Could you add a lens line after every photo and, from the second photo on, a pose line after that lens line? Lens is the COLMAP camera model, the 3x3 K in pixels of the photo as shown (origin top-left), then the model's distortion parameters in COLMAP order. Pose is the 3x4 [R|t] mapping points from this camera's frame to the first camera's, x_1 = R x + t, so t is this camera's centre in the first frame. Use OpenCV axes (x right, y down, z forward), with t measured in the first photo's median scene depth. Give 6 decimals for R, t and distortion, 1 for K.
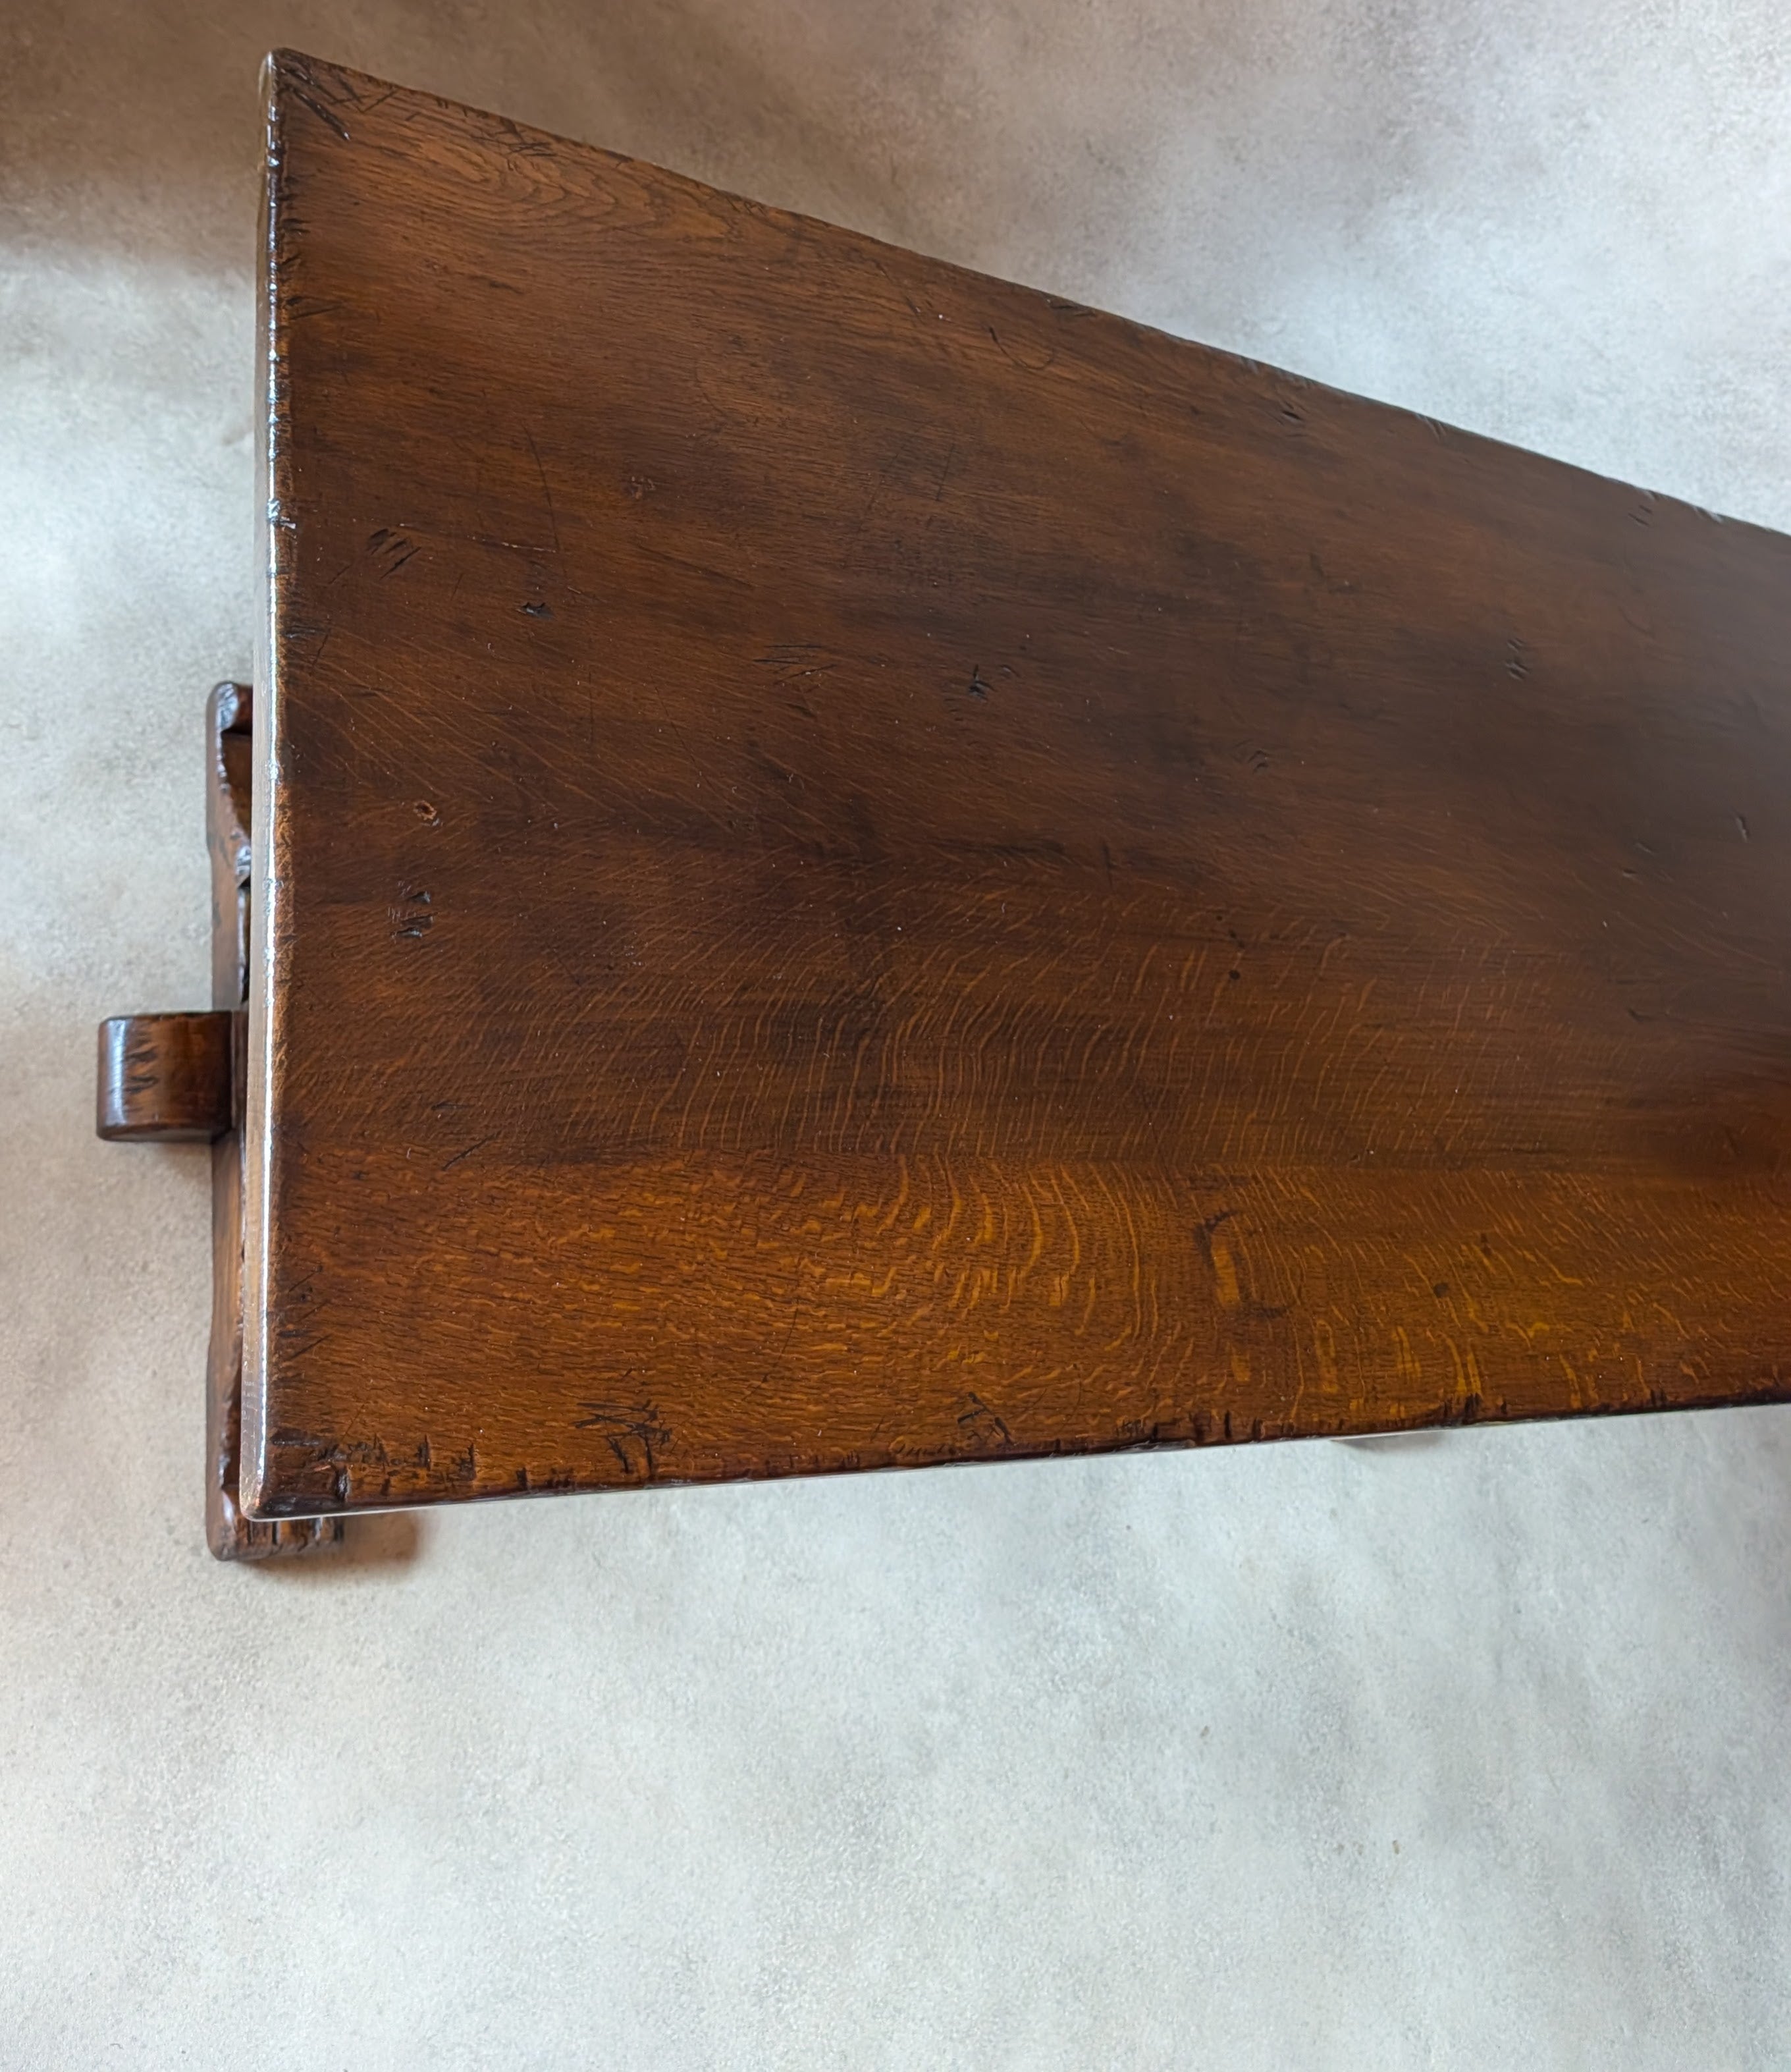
lens RADIAL K [[1948.0, 0, 782.9], [0, 1948.0, 695.2], [0, 0, 1]] dist [0.008611, -0.004804]
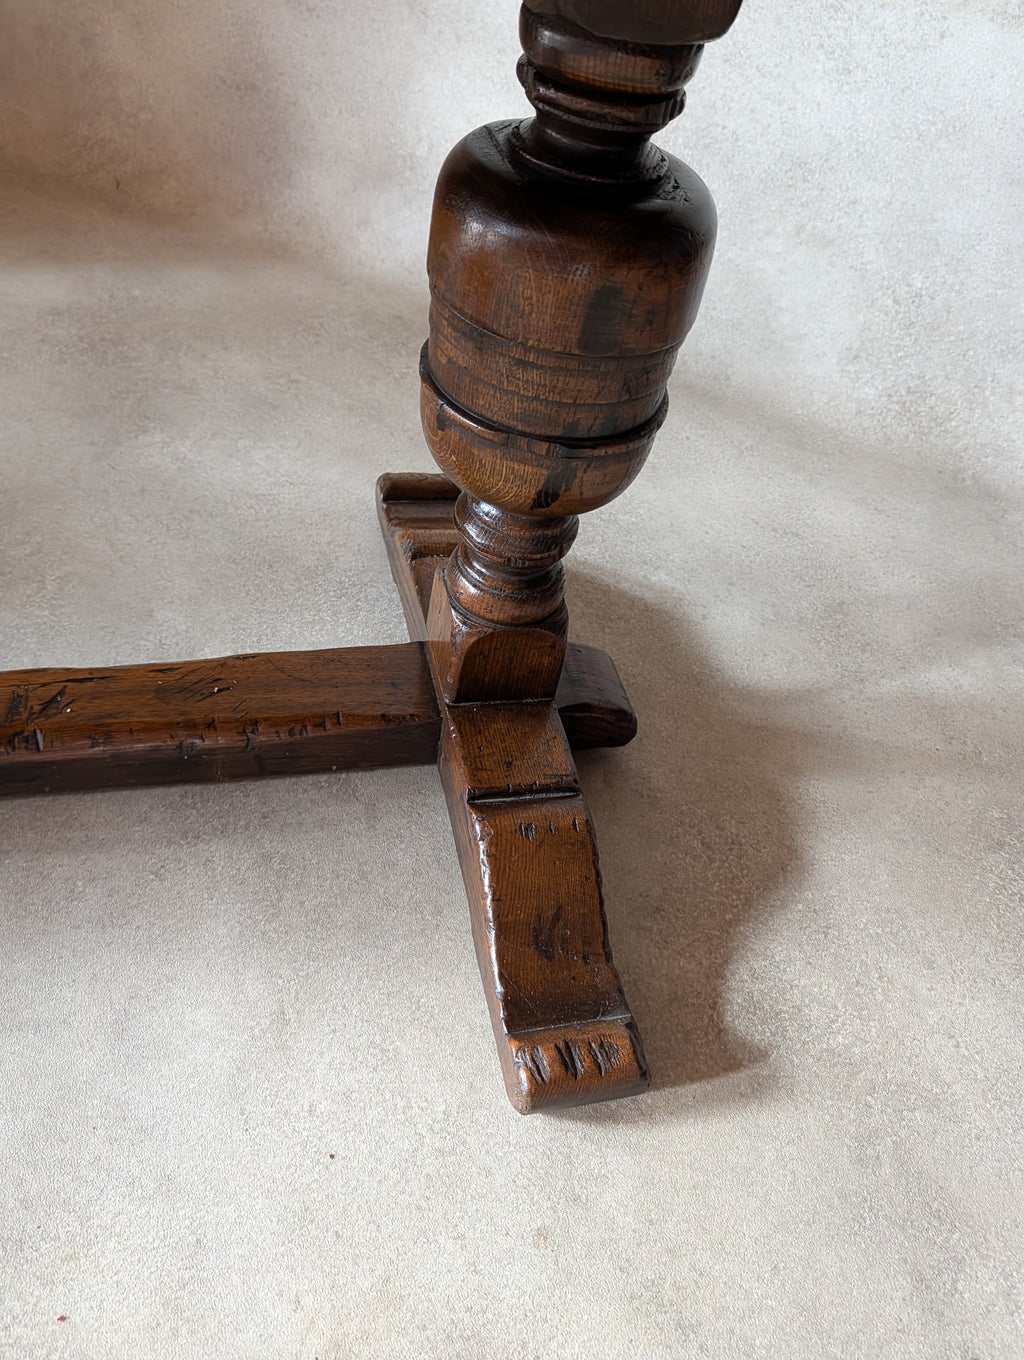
lens RADIAL K [[982.0, 0, 522.4], [0, 982.0, 679.1], [0, 0, 1]] dist [0.000032, -0.004029]
pose [[0.917175, -0.337706, -0.211529, 0.567277], [0.271460, 0.918117, -0.288740, 0.492496], [0.291717, 0.207404, 0.933748, 0.961397]]
